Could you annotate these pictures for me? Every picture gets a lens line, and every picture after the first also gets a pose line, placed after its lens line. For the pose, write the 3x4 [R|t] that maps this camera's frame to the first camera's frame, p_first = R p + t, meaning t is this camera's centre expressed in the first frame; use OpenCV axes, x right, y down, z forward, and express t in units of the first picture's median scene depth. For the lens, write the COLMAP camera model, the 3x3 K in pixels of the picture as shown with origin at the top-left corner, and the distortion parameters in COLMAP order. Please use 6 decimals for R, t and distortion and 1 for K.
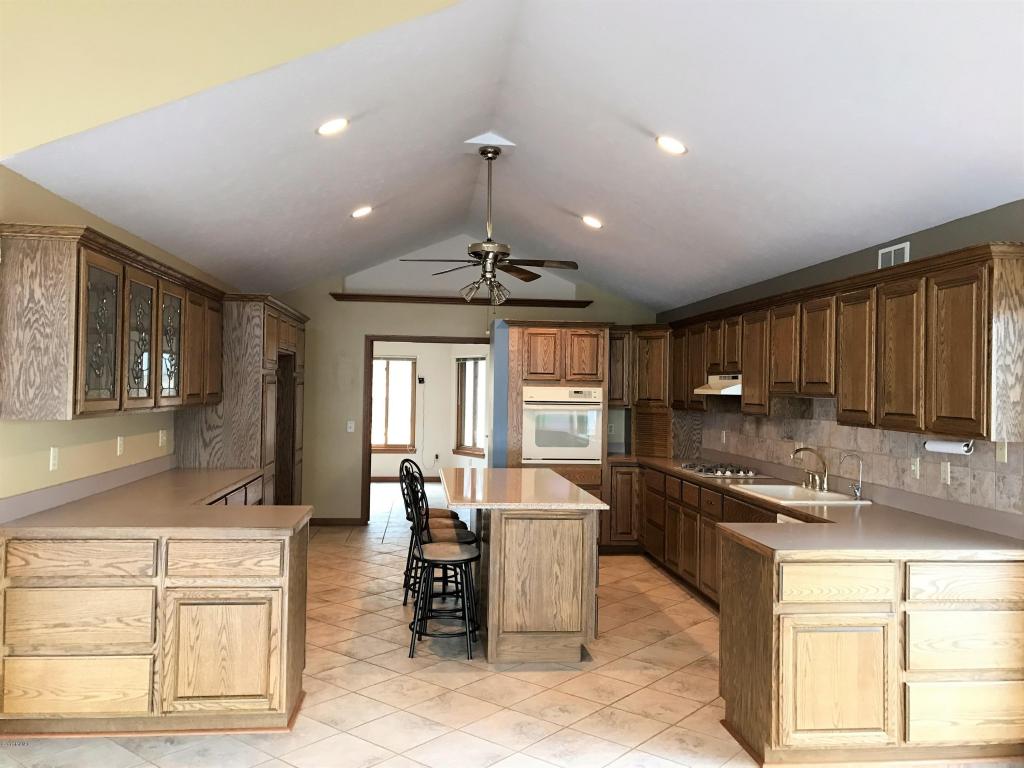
lens RADIAL K [[841.8, 0, 506.6], [0, 841.8, 381.7], [0, 0, 1]] dist [0.048624, -0.033185]
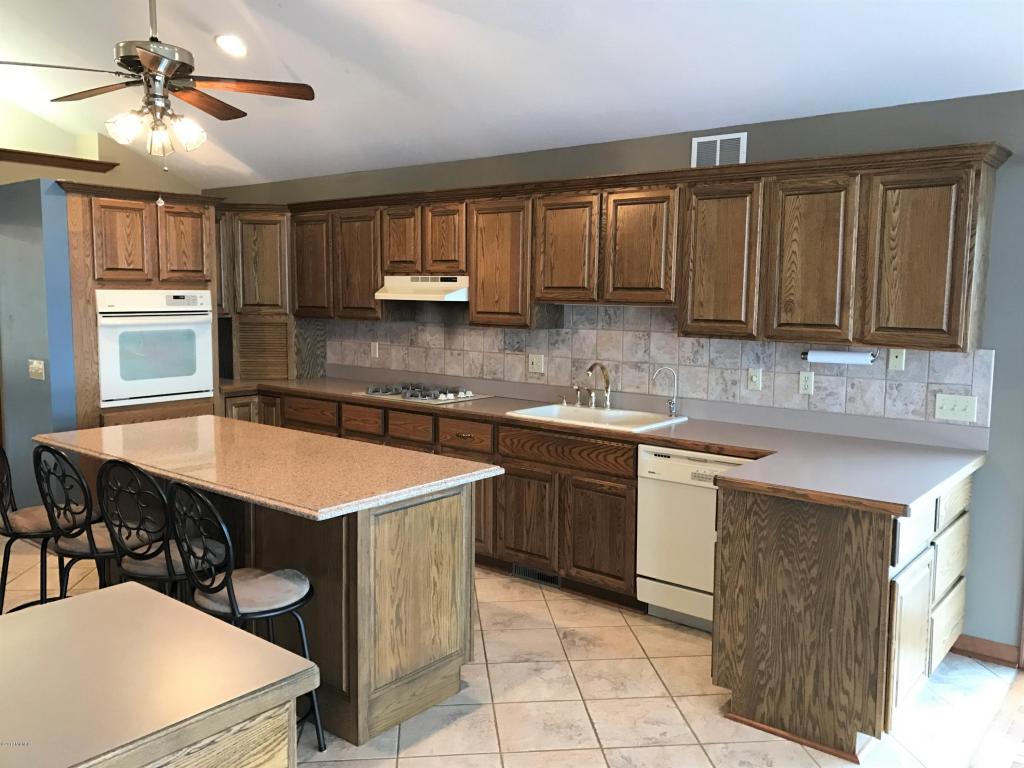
lens RADIAL K [[841.8, 0, 512.8], [0, 841.8, 381.2], [0, 0, 1]] dist [0.048624, -0.033185]
pose [[0.703434, -0.086873, 0.705432, -0.323311], [-0.004251, 0.991971, 0.126398, -0.012288], [-0.710748, -0.091911, 0.697416, 0.457078]]
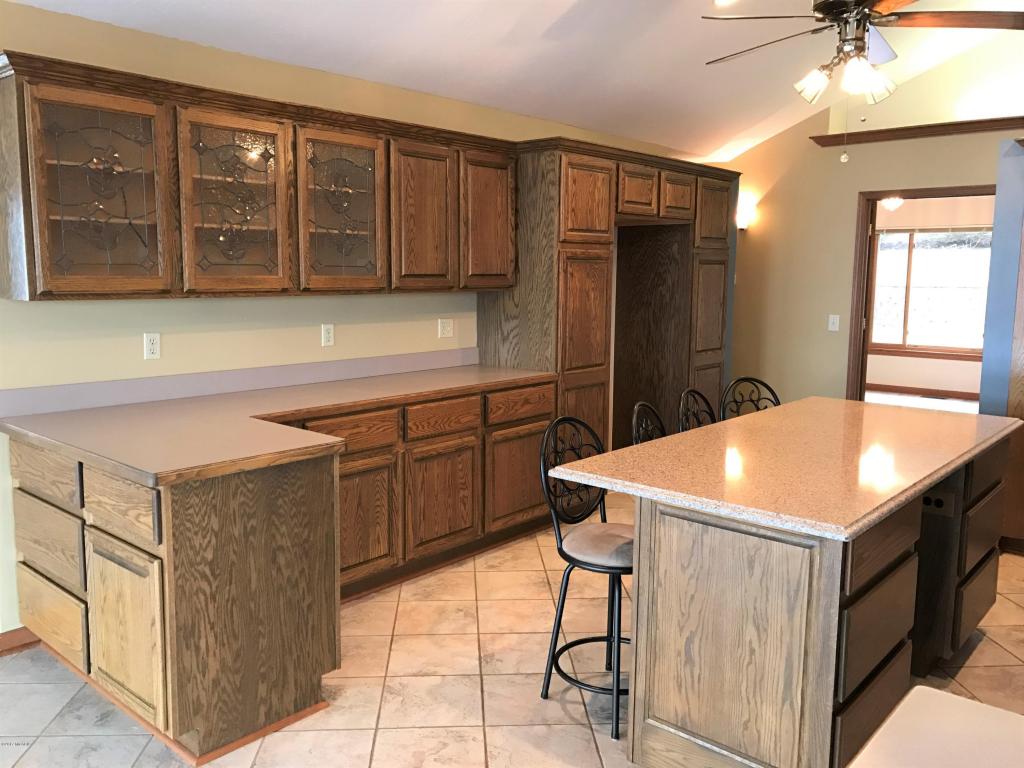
lens RADIAL K [[841.8, 0, 510.9], [0, 841.8, 384.0], [0, 0, 1]] dist [0.048624, -0.033185]
pose [[0.682842, 0.090196, -0.724977, 0.275863], [0.007852, 0.991386, 0.130736, 0.013777], [0.730524, -0.094965, 0.676252, 0.531419]]
